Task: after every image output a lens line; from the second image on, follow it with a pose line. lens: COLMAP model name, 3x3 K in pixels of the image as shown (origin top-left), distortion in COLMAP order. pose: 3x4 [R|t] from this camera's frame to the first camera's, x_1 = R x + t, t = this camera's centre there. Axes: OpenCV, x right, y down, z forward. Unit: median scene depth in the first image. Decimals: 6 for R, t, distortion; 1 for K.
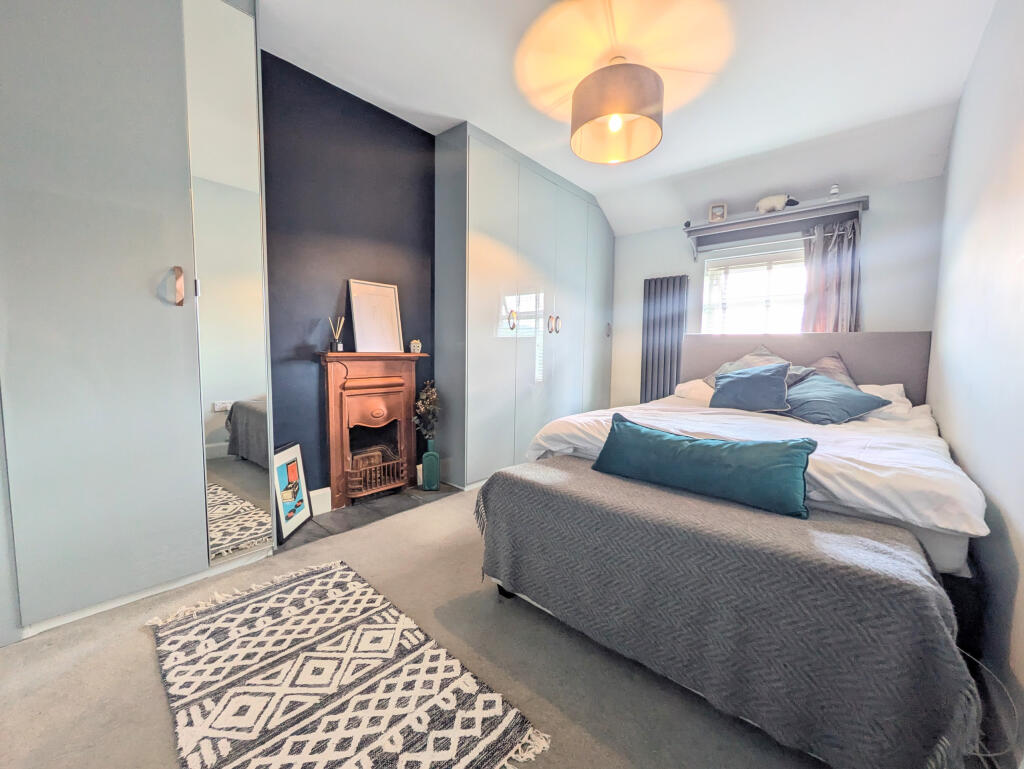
lens RADIAL K [[405.9, 0, 512.0], [0, 405.9, 384.5], [0, 0, 1]] dist [-0.001624, -0.000165]
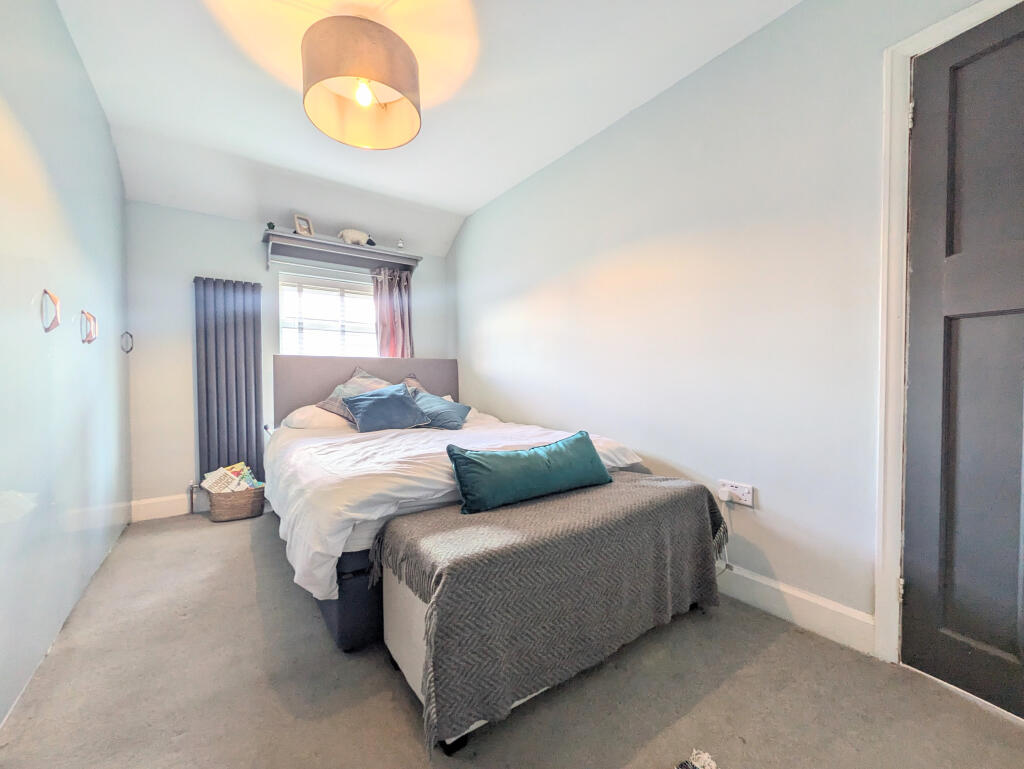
lens RADIAL K [[405.9, 0, 512.0], [0, 405.9, 384.5], [0, 0, 1]] dist [-0.001624, -0.000165]
pose [[0.221045, -0.035317, 0.974624, -0.338240], [0.088419, 0.995954, 0.016037, -0.037098], [-0.971247, 0.082631, 0.223273, 0.396294]]
